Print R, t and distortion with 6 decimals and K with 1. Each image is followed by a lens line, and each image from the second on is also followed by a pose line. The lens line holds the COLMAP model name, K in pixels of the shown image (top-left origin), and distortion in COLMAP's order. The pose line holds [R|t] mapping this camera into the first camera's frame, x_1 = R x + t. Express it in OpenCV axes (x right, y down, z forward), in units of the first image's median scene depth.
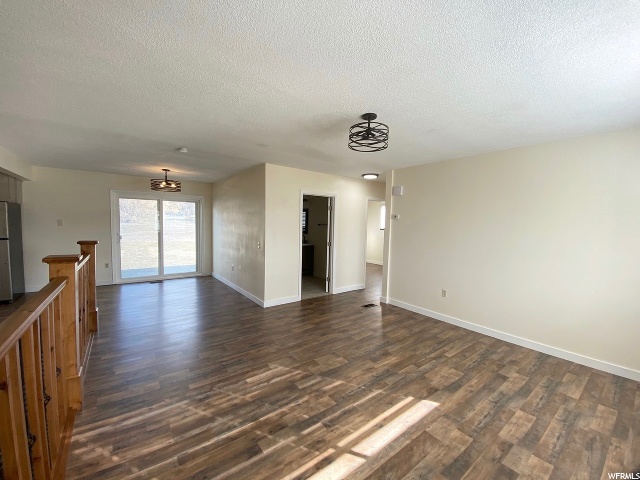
lens RADIAL K [[258.0, 0, 319.5], [0, 258.0, 242.6], [0, 0, 1]] dist [-0.000178, -0.000024]
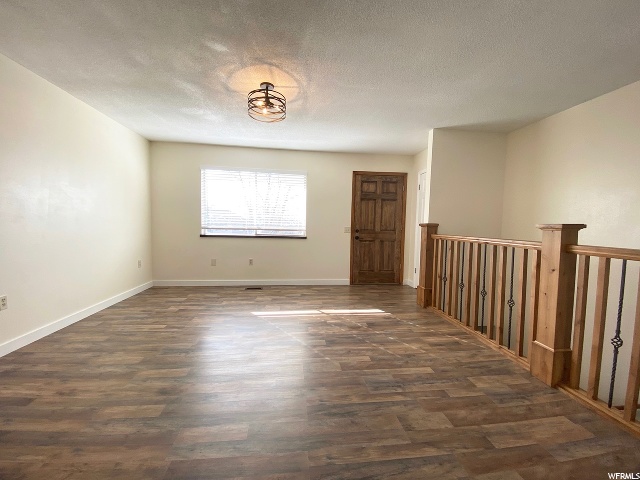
lens RADIAL K [[258.0, 0, 319.7], [0, 258.0, 239.0], [0, 0, 1]] dist [-0.000178, -0.000024]
pose [[-0.859716, -0.068799, 0.506118, -0.468344], [-0.003445, 0.991646, 0.128947, -0.006691], [-0.510761, 0.109114, -0.852770, 1.519920]]
